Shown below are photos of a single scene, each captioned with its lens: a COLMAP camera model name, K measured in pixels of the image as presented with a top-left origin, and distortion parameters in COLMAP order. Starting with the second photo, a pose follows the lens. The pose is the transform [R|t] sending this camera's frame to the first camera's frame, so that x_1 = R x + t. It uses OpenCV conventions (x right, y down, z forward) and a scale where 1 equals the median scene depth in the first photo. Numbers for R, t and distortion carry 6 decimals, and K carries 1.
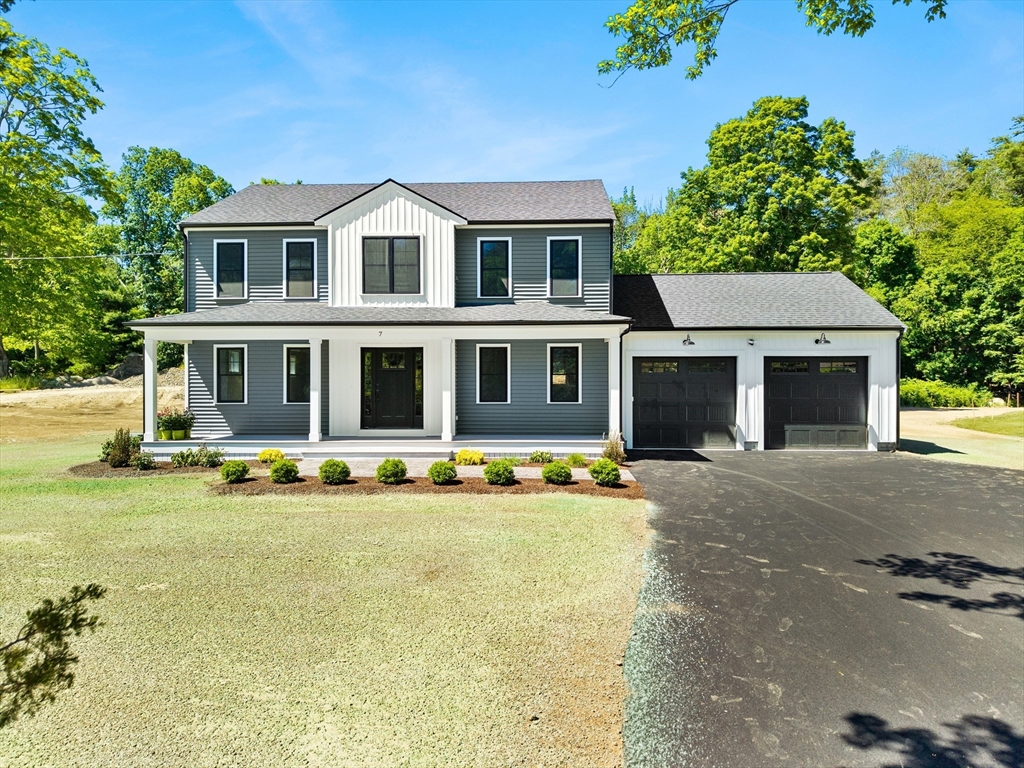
lens RADIAL K [[691.5, 0, 512.0], [0, 691.5, 384.0], [0, 0, 1]] dist [0.021549, 0.000206]
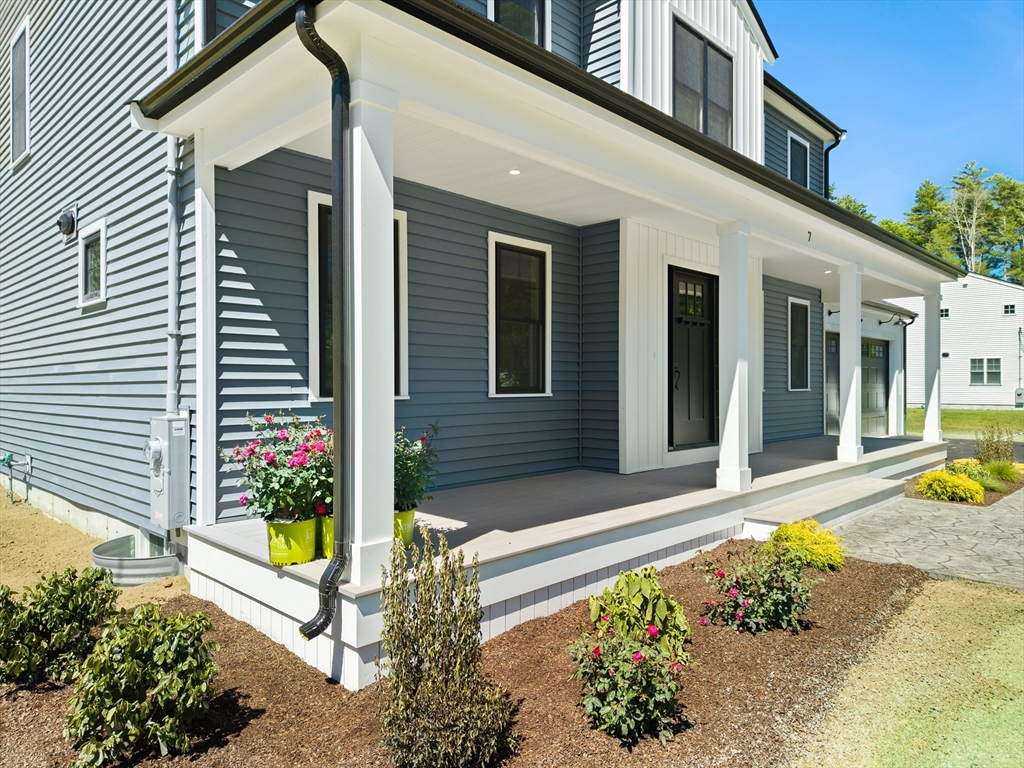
lens RADIAL K [[691.5, 0, 512.0], [0, 691.5, 384.0], [0, 0, 1]] dist [0.021549, 0.000206]
pose [[0.653099, 0.000432, 0.757272, -0.607189], [0.001429, 0.999997, -0.001803, 0.023123], [-0.757271, 0.002260, 0.653097, 0.773545]]
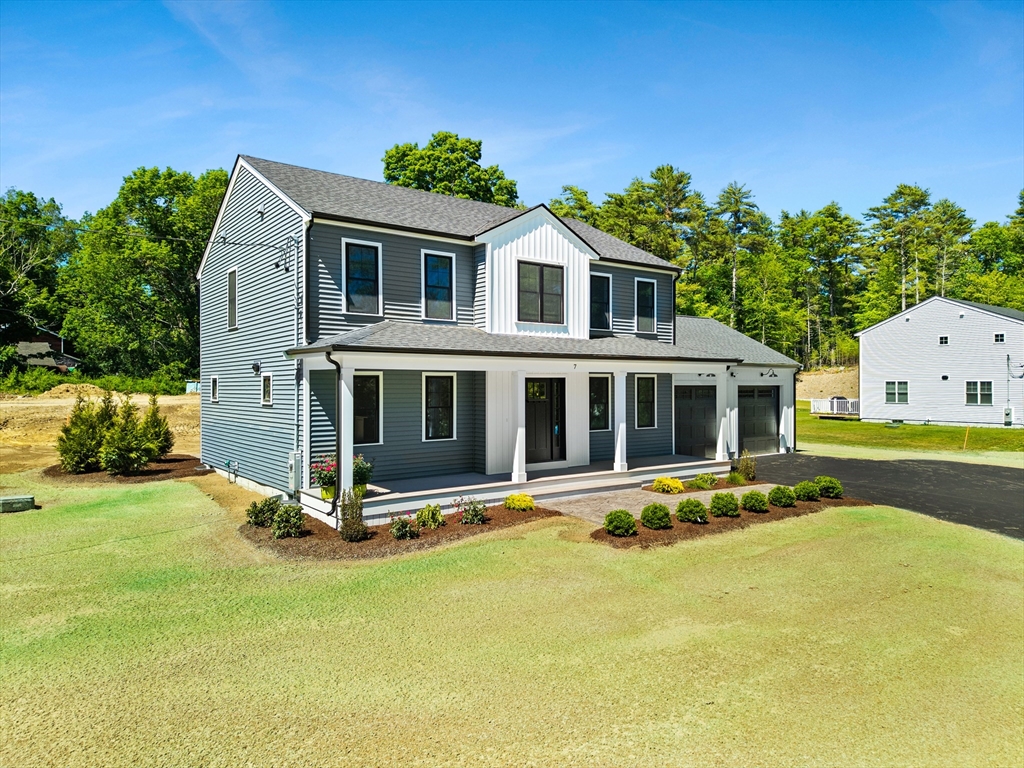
lens RADIAL K [[696.6, 0, 512.0], [0, 696.6, 384.0], [0, 0, 1]] dist [0.044326, -0.001434]
pose [[0.766793, -0.000355, 0.641895, -0.814582], [0.001750, 0.999997, -0.001537, -0.042103], [-0.641893, 0.002303, 0.766791, 0.273634]]
